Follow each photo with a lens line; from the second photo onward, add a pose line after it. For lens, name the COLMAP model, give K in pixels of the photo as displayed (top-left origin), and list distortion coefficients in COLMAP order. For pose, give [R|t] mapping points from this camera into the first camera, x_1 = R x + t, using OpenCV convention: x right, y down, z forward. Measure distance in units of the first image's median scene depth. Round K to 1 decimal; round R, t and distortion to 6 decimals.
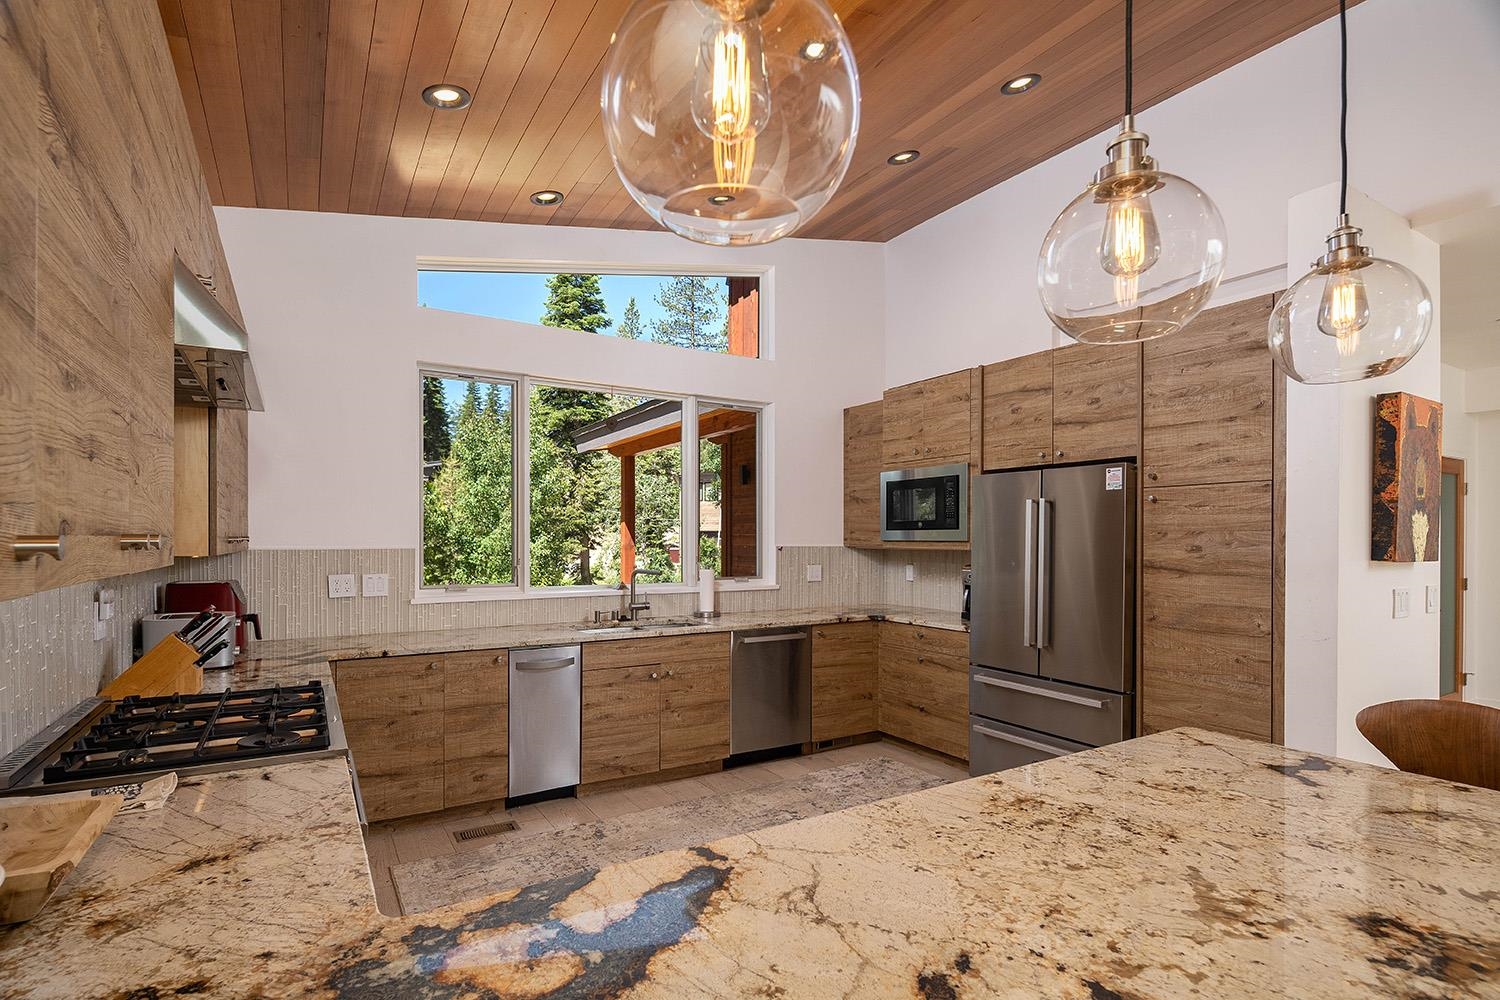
lens RADIAL K [[737.1, 0, 749.8], [0, 737.1, 540.5], [0, 0, 1]] dist [0.002236, -0.000283]
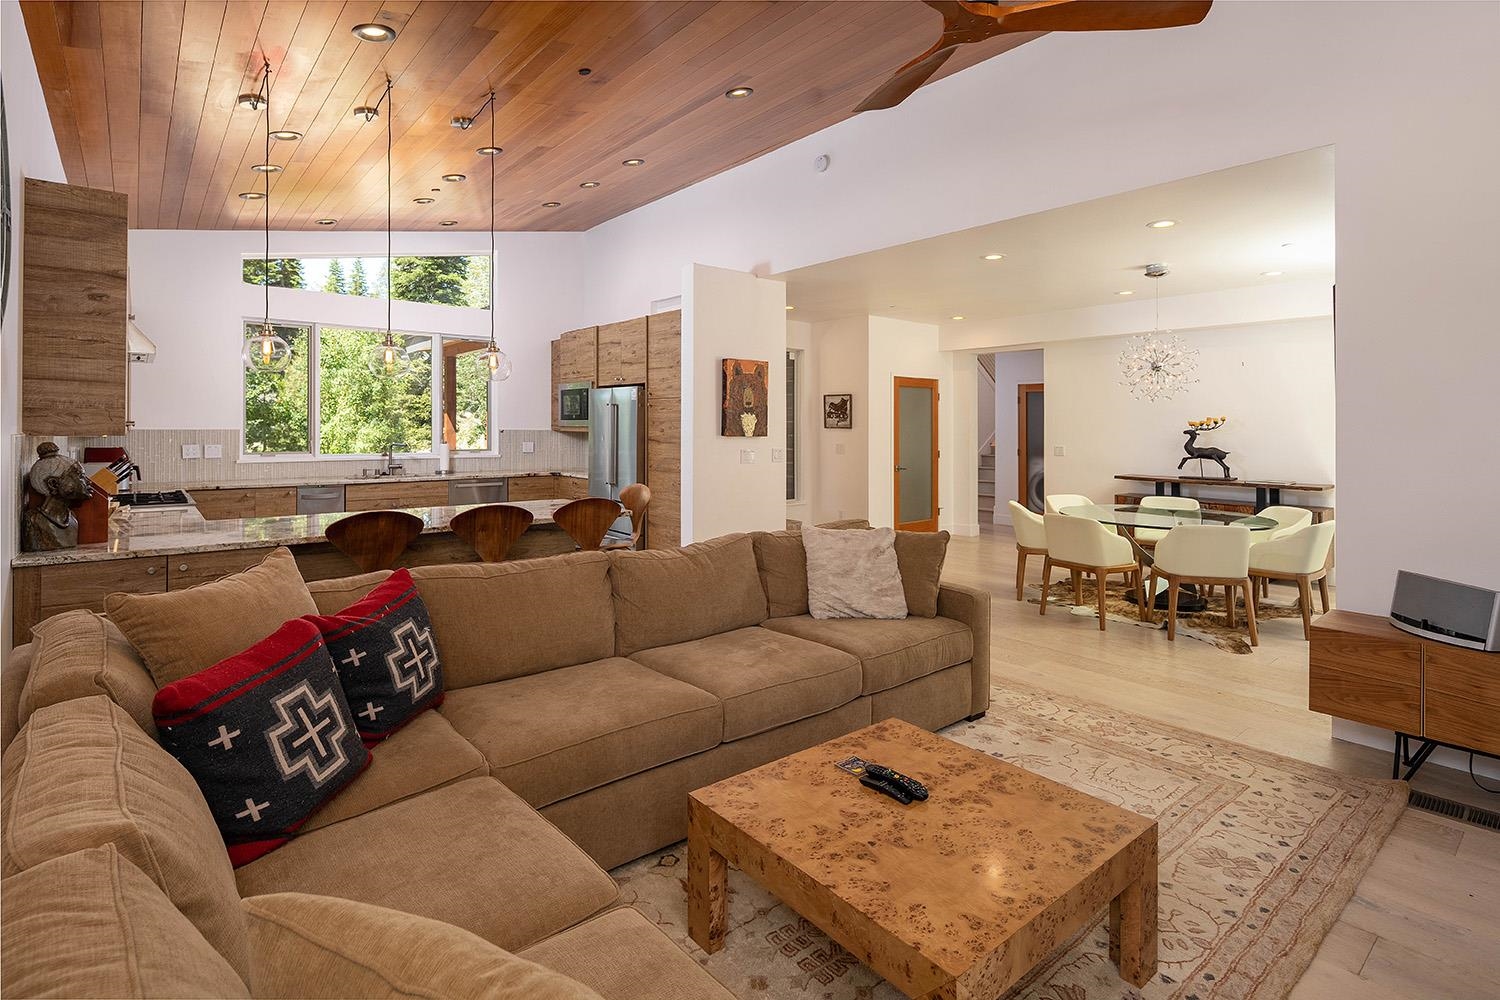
lens RADIAL K [[737.1, 0, 755.7], [0, 737.1, 425.8], [0, 0, 1]] dist [0.002236, -0.000283]
pose [[0.988239, 0.004216, 0.152861, 0.434583], [-0.003723, 0.999987, -0.003513, 0.004019], [-0.152874, 0.002903, 0.988241, -0.809372]]
